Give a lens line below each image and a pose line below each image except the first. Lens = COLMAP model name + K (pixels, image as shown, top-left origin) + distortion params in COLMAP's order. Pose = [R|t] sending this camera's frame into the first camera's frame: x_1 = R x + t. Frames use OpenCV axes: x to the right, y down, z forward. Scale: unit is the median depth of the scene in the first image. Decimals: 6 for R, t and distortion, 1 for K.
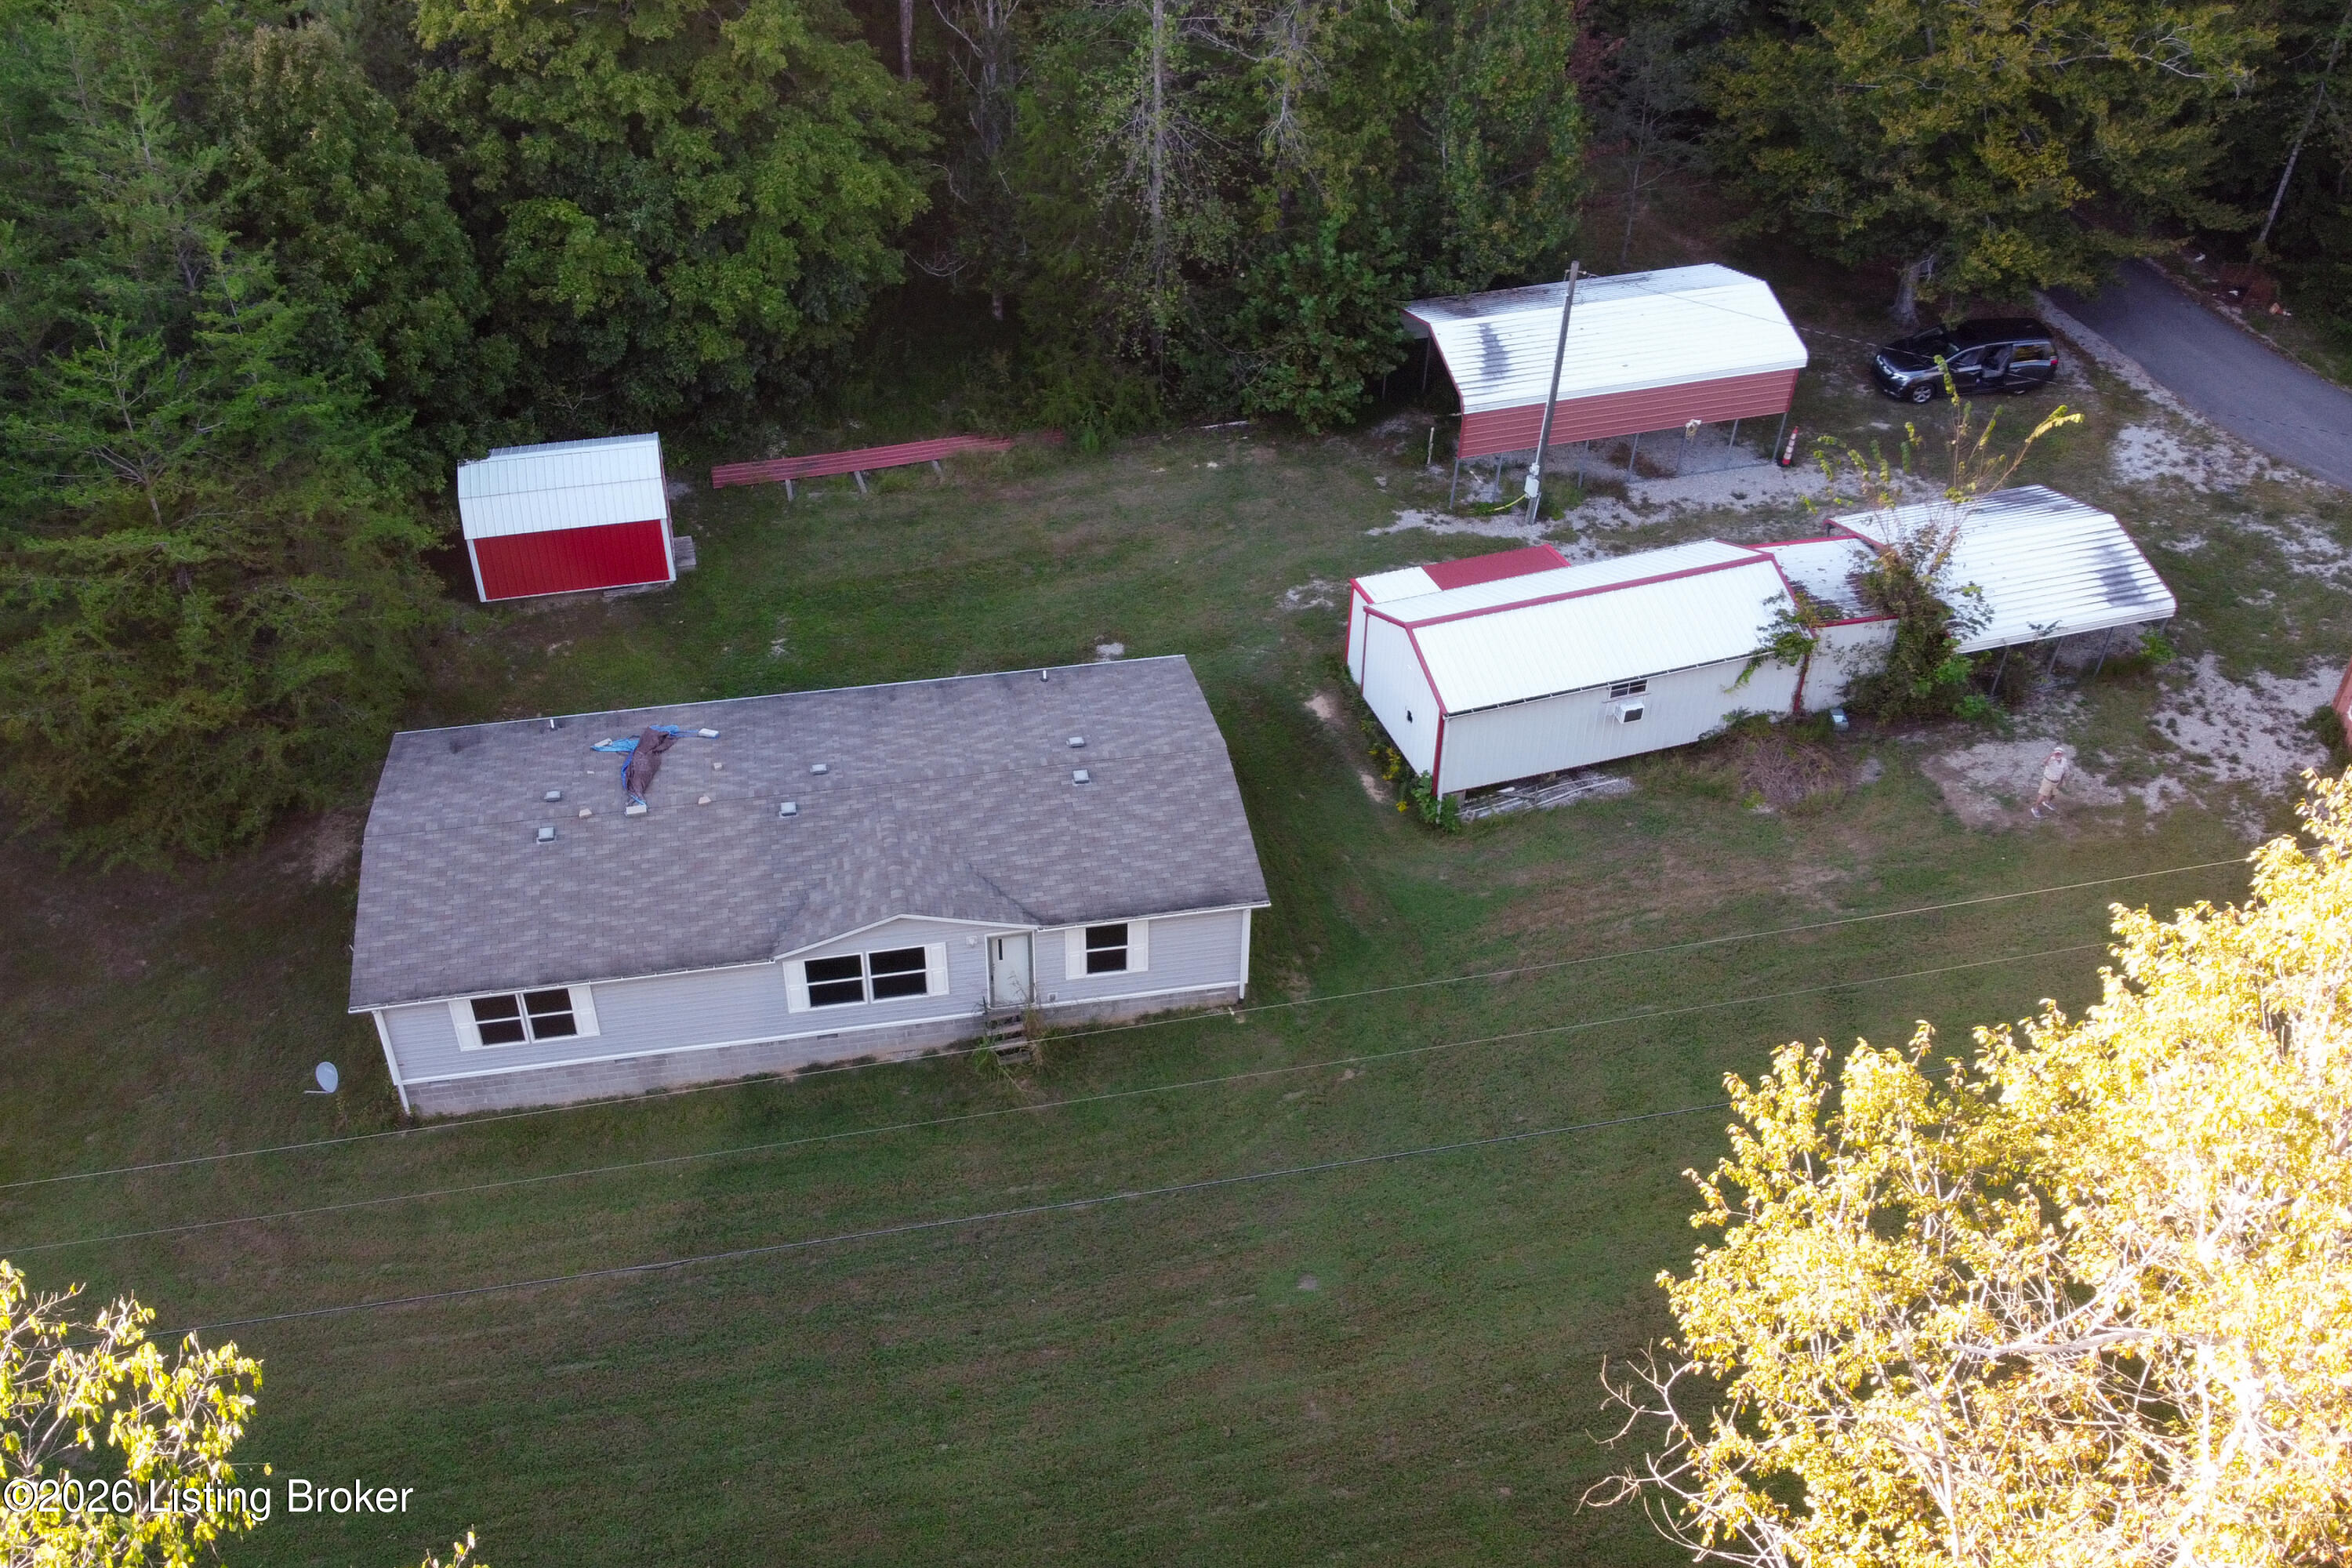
lens RADIAL K [[2111.9, 0, 1083.0], [0, 2111.9, 777.9], [0, 0, 1]] dist [0.008527, -0.037439]
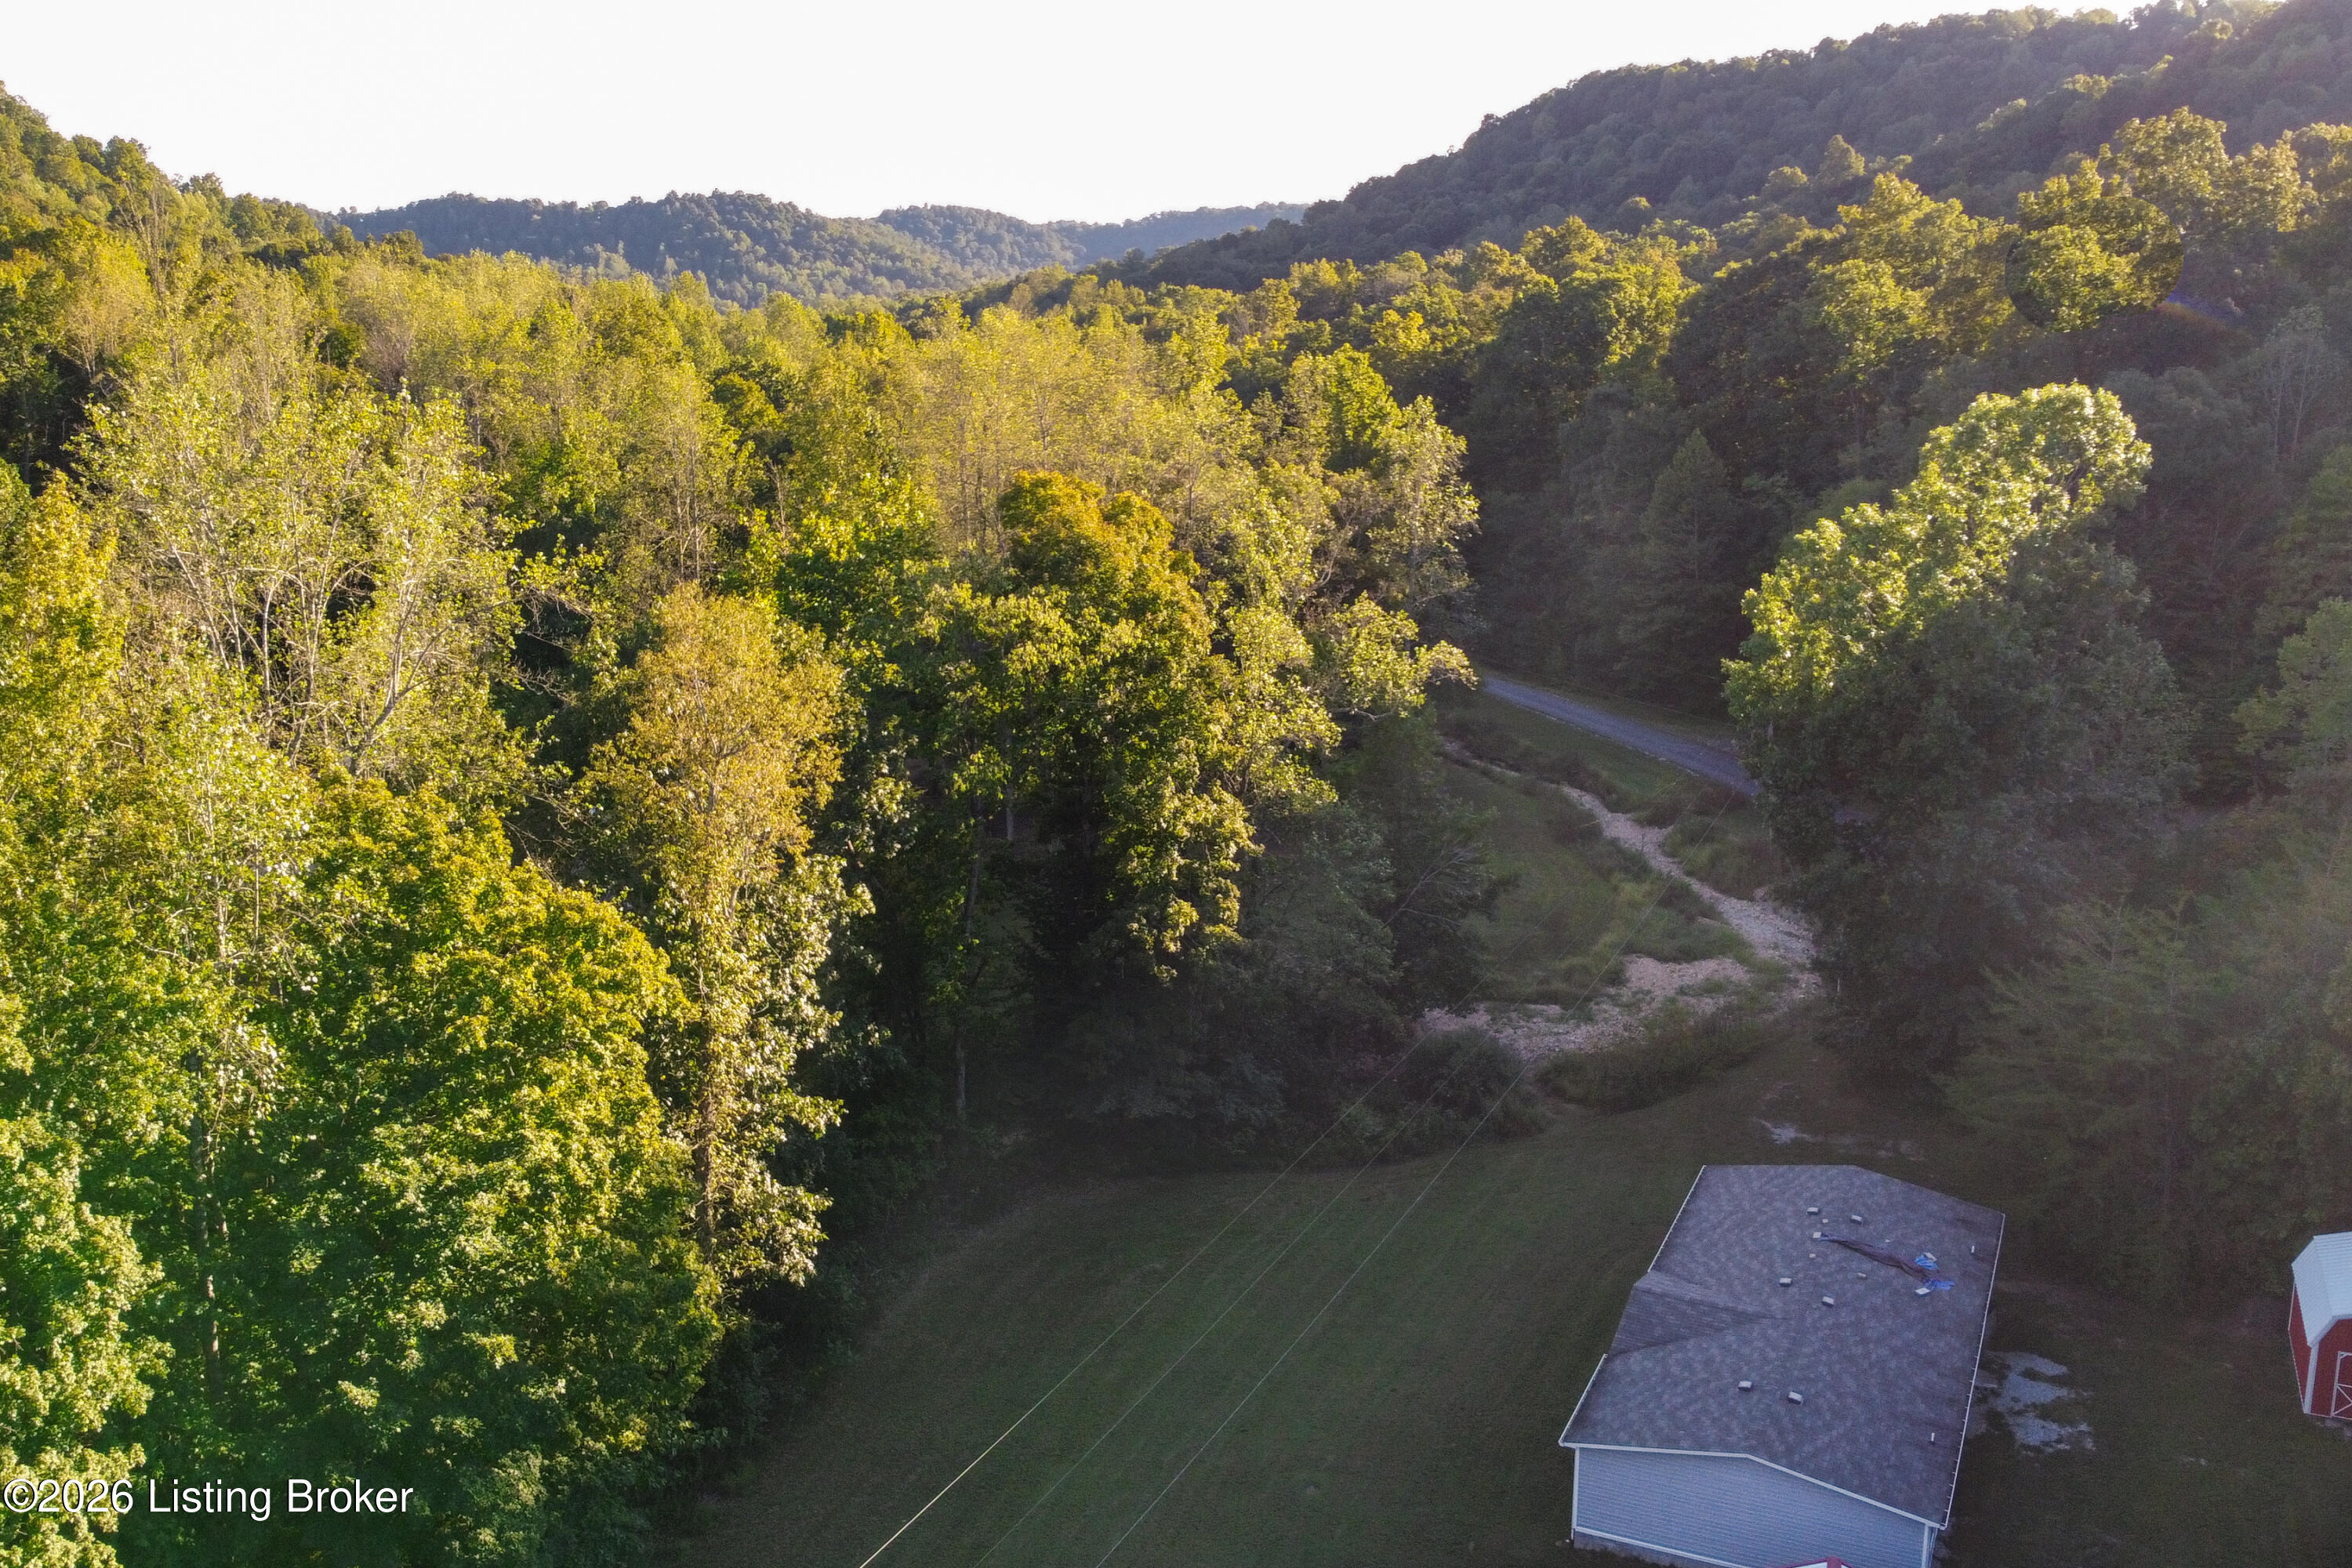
lens RADIAL K [[2111.9, 0, 1176.2], [0, 2111.9, 784.9], [0, 0, 1]] dist [0.008527, -0.037439]
pose [[-0.555915, 0.209739, -0.804343, 0.938612], [-0.497341, 0.691412, 0.524024, -0.616949], [0.666041, 0.691346, -0.280055, 0.788664]]
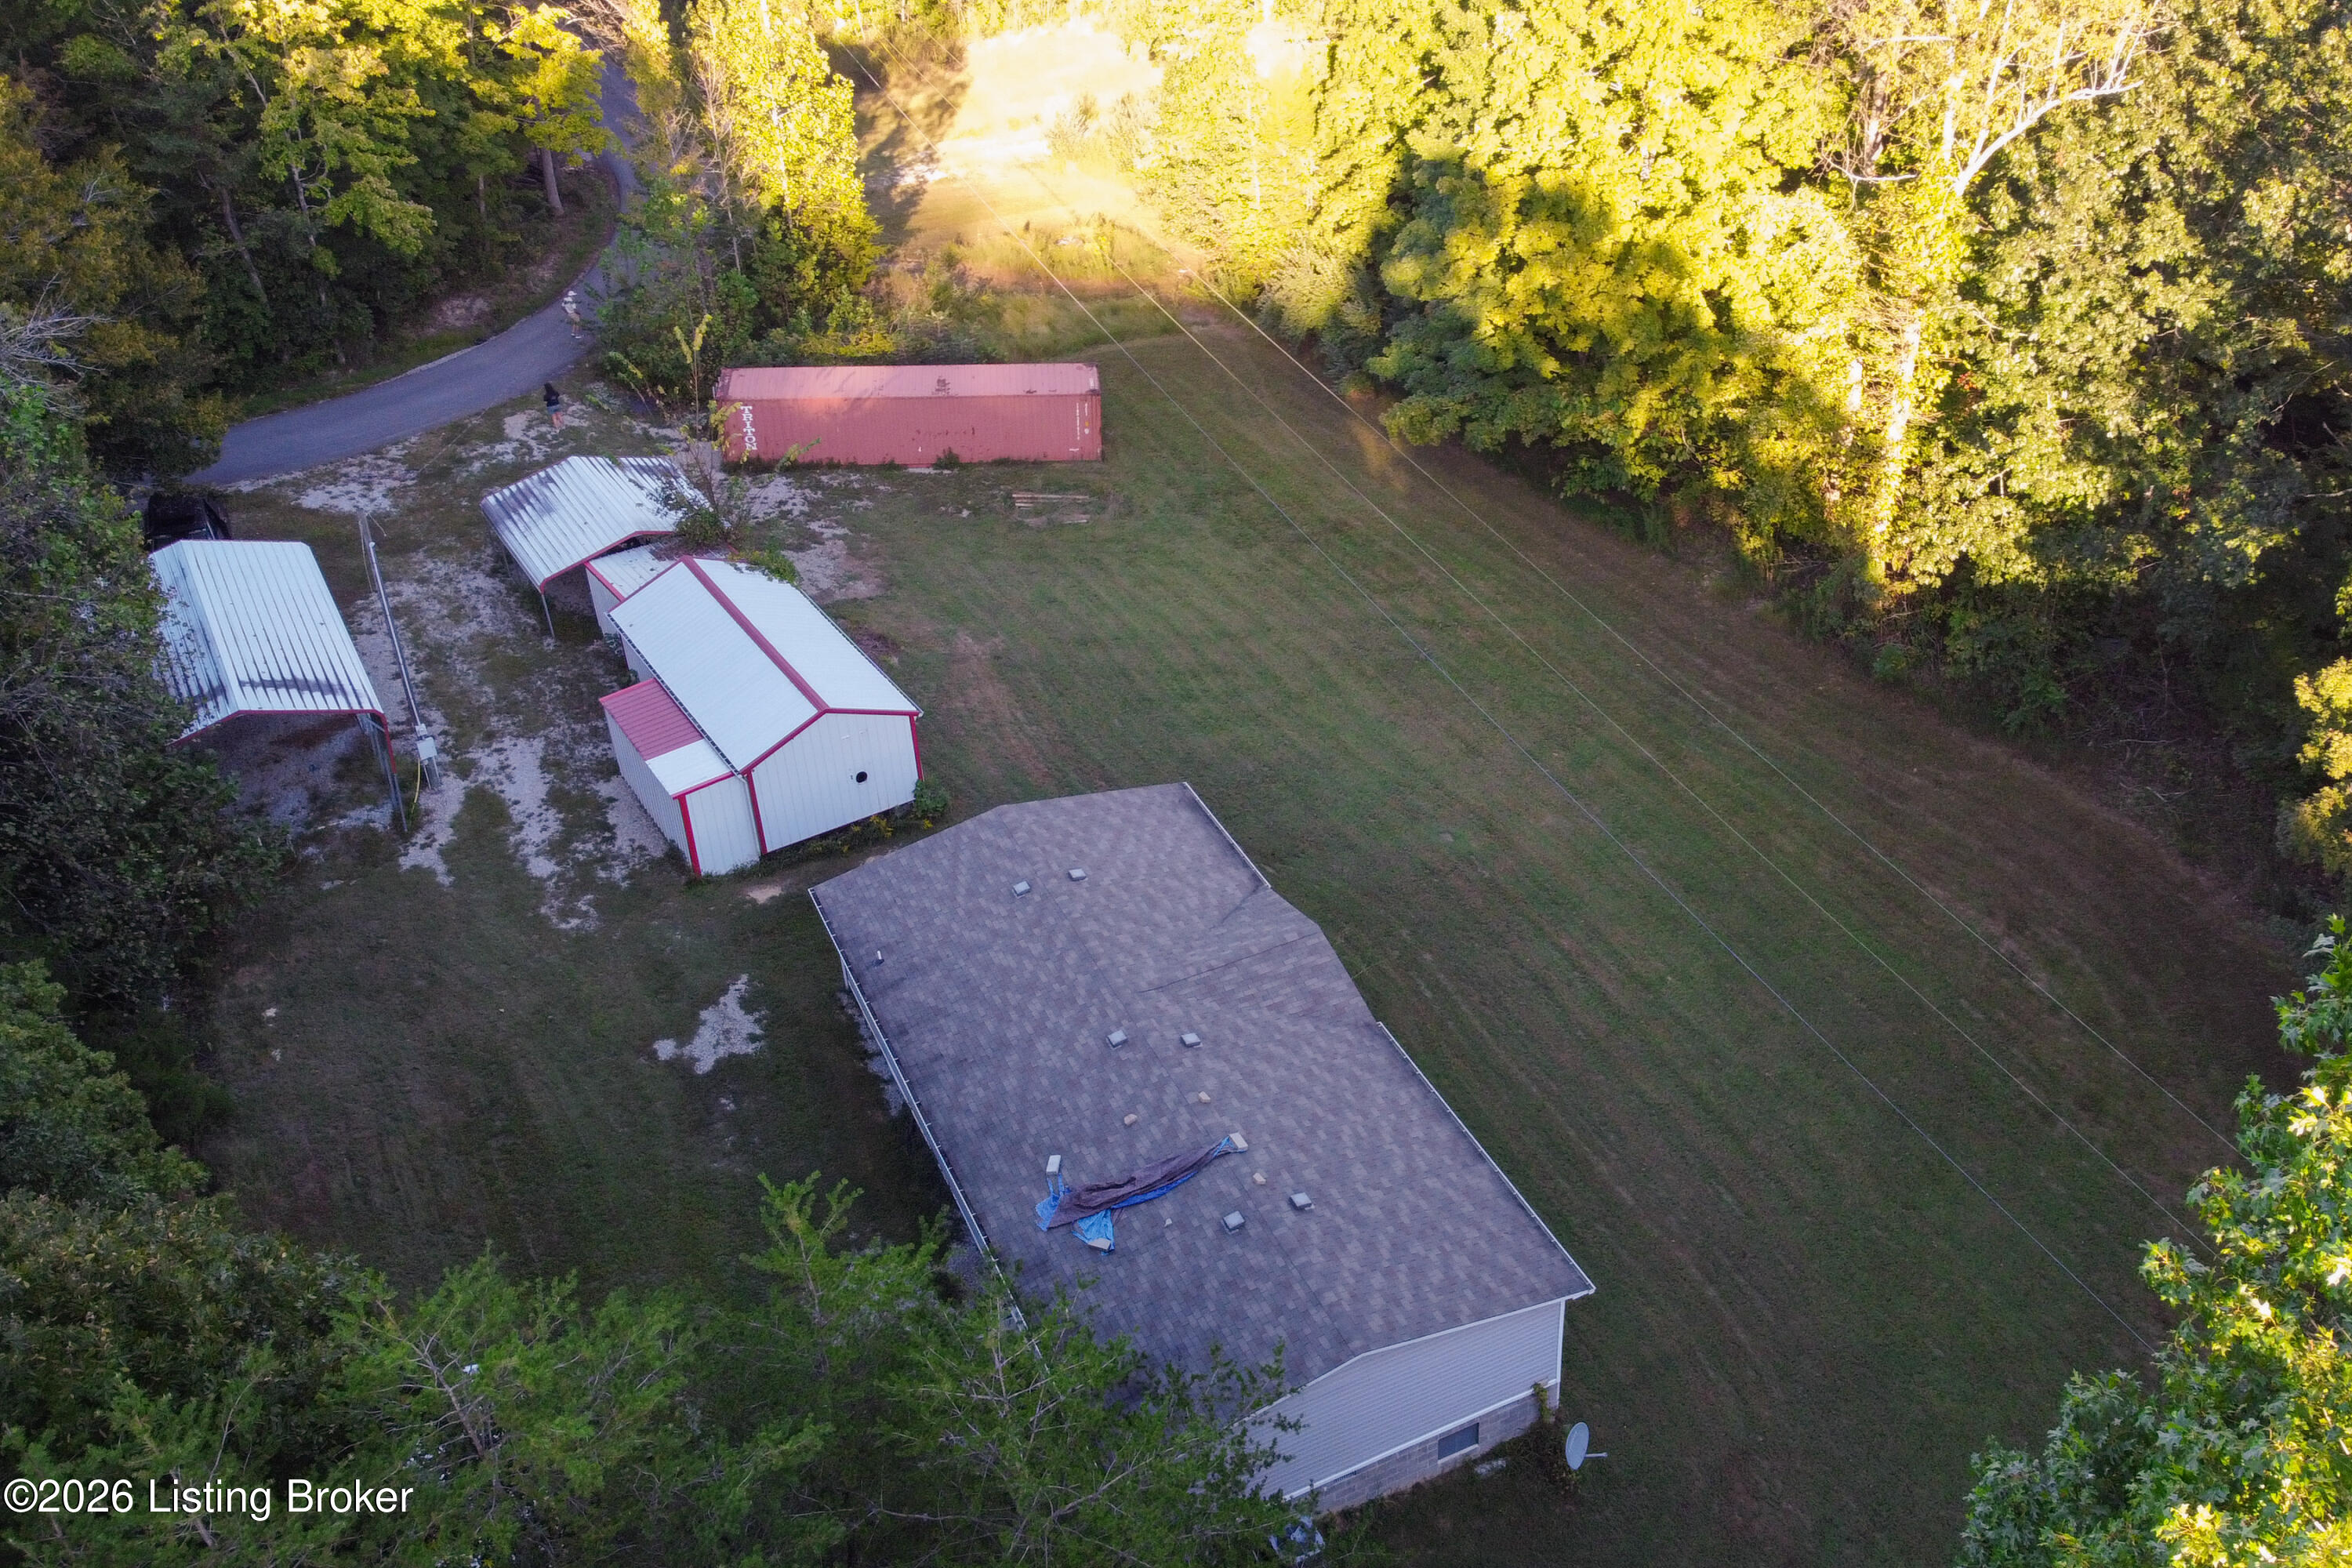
lens RADIAL K [[2111.9, 0, 1394.5], [0, 2111.9, 780.7], [0, 0, 1]] dist [0.008527, -0.037439]
pose [[-0.323227, -0.515389, 0.793661, -0.746416], [0.586838, 0.548781, 0.595365, -0.484145], [-0.742391, 0.658189, 0.125069, 0.647538]]
